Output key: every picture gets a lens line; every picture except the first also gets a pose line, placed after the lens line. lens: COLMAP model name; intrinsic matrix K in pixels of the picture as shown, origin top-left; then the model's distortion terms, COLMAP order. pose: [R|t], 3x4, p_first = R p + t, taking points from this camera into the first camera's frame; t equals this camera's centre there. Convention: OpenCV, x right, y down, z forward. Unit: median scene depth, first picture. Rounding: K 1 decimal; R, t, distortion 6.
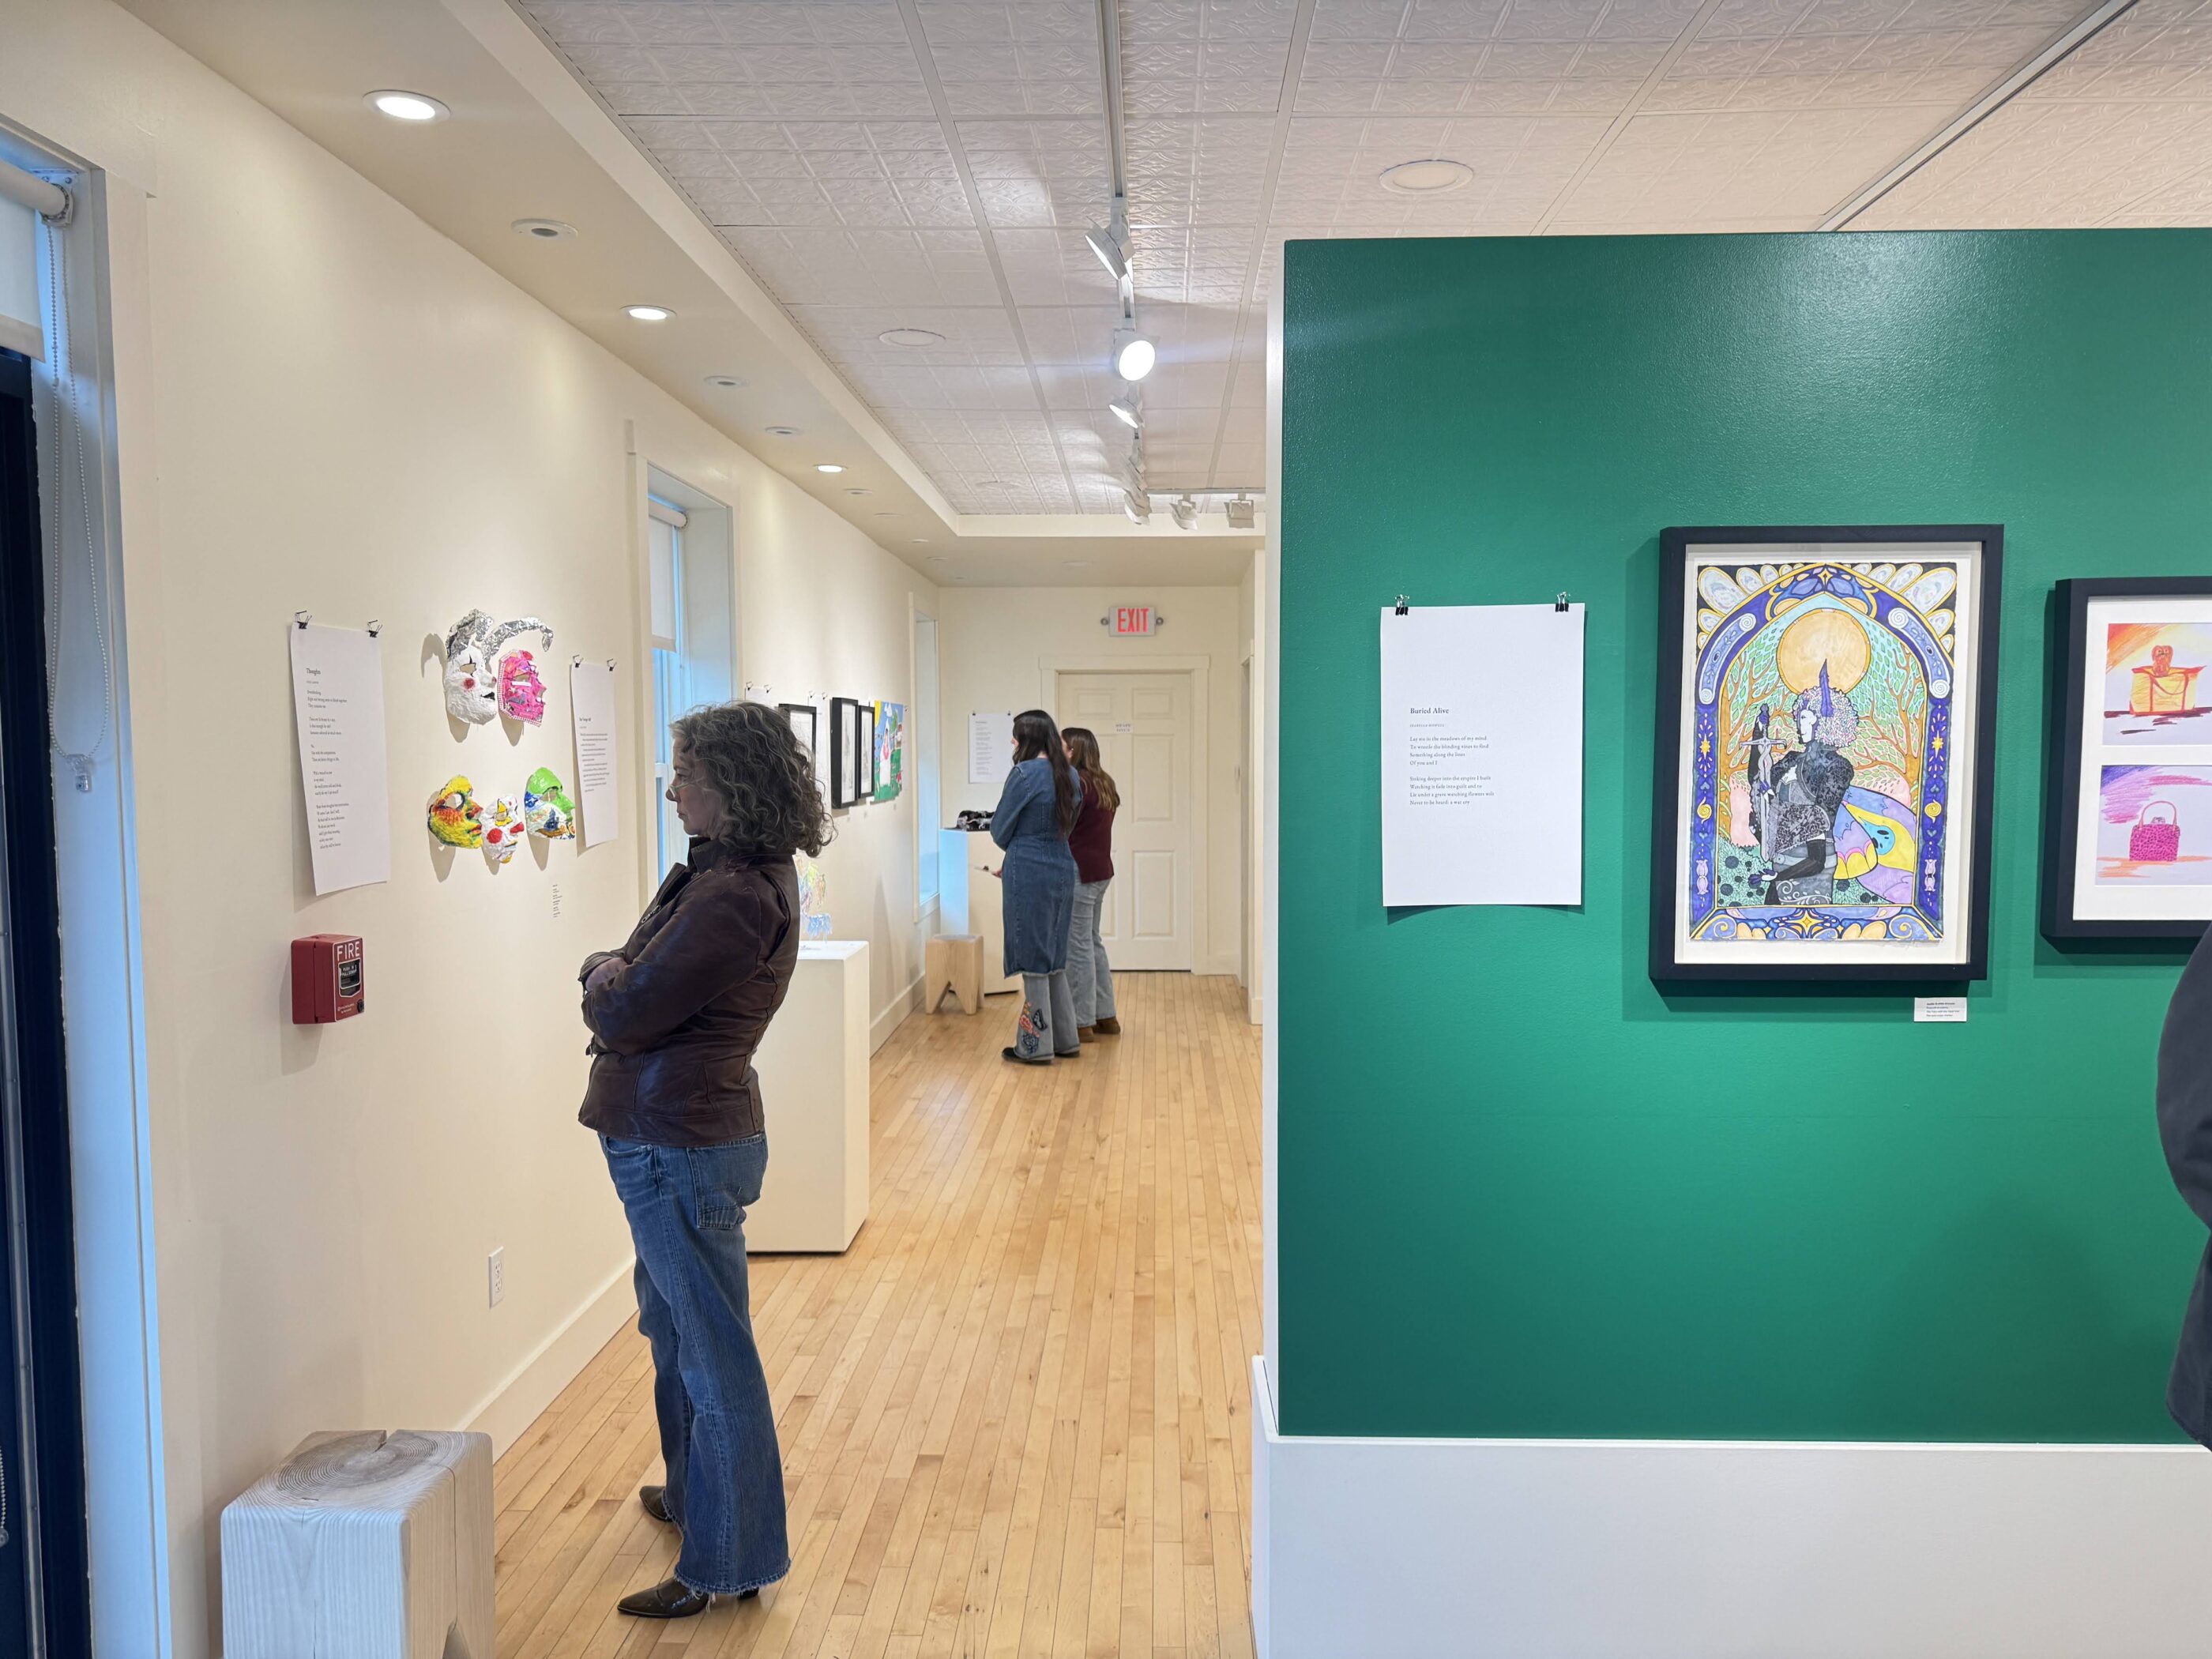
lens RADIAL K [[1556.6, 0, 1115.7], [0, 1556.6, 837.8], [0, 0, 1]] dist [0.034958, -0.040888]
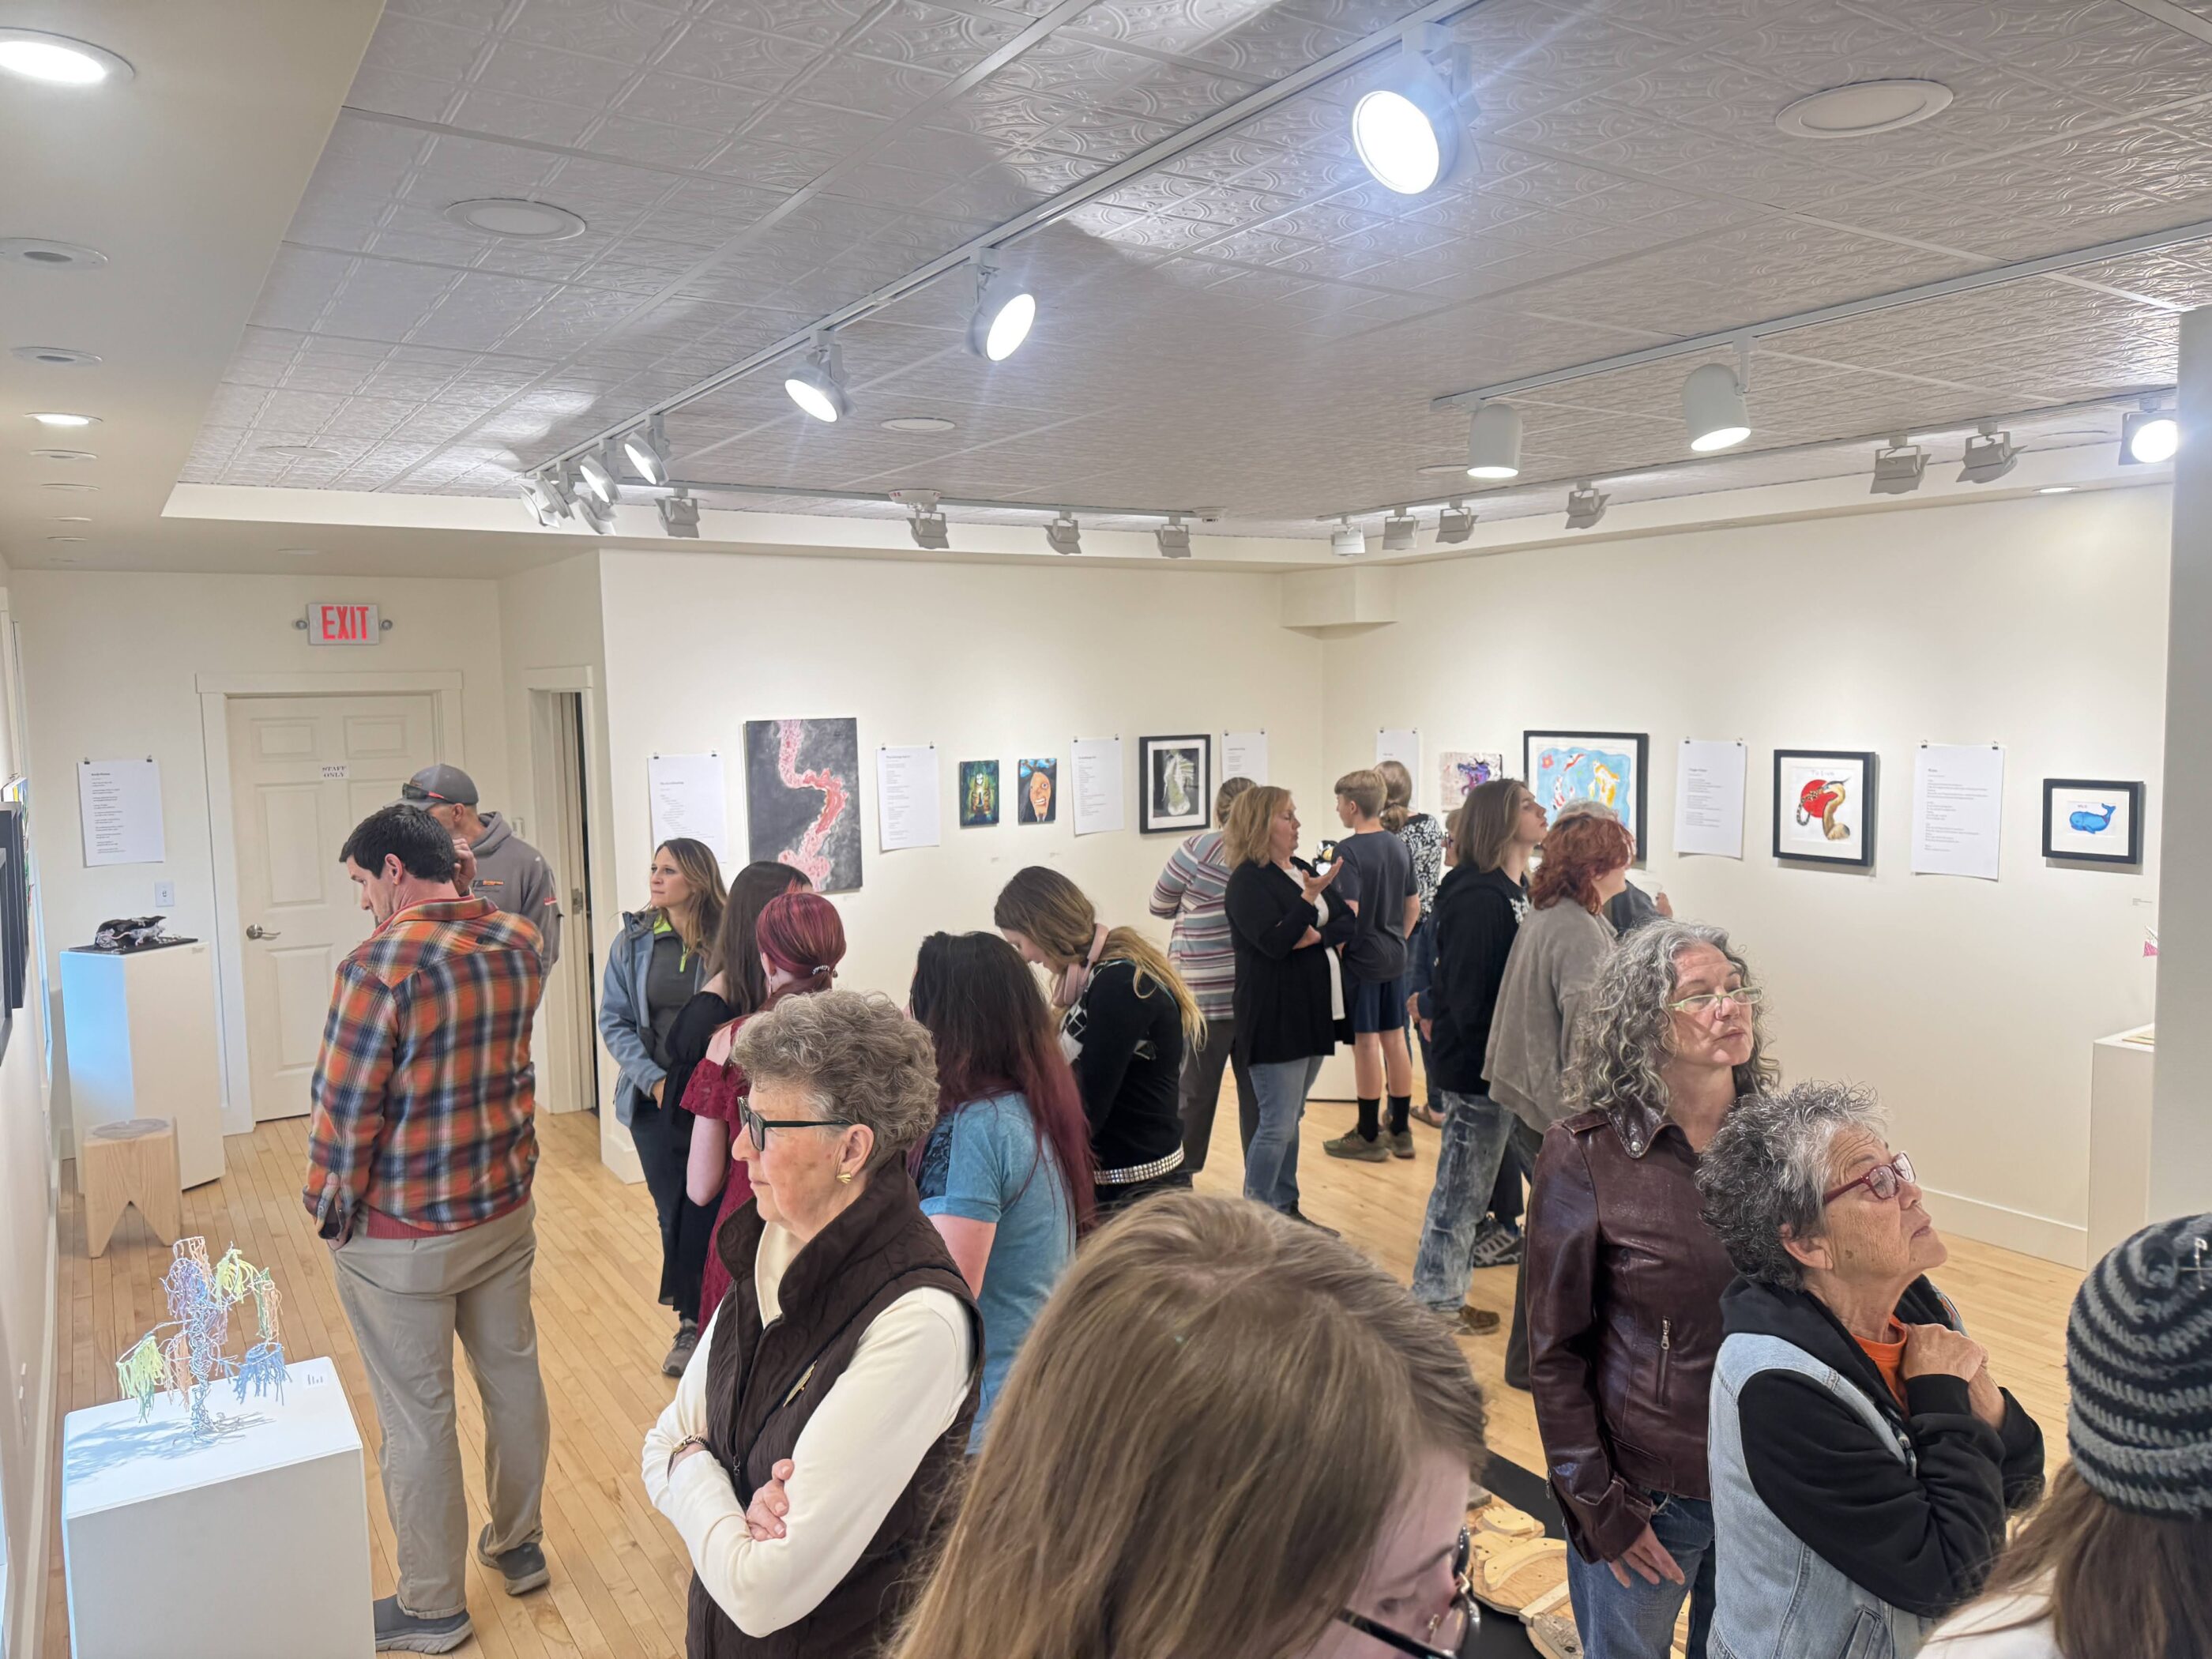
lens RADIAL K [[1556.6, 0, 1115.7], [0, 1556.6, 837.8], [0, 0, 1]] dist [0.034958, -0.040888]
pose [[0.818189, -0.065956, 0.571153, -0.116703], [0.045824, 0.997719, 0.049572, -0.061238], [-0.573120, -0.014387, 0.819345, 0.210649]]
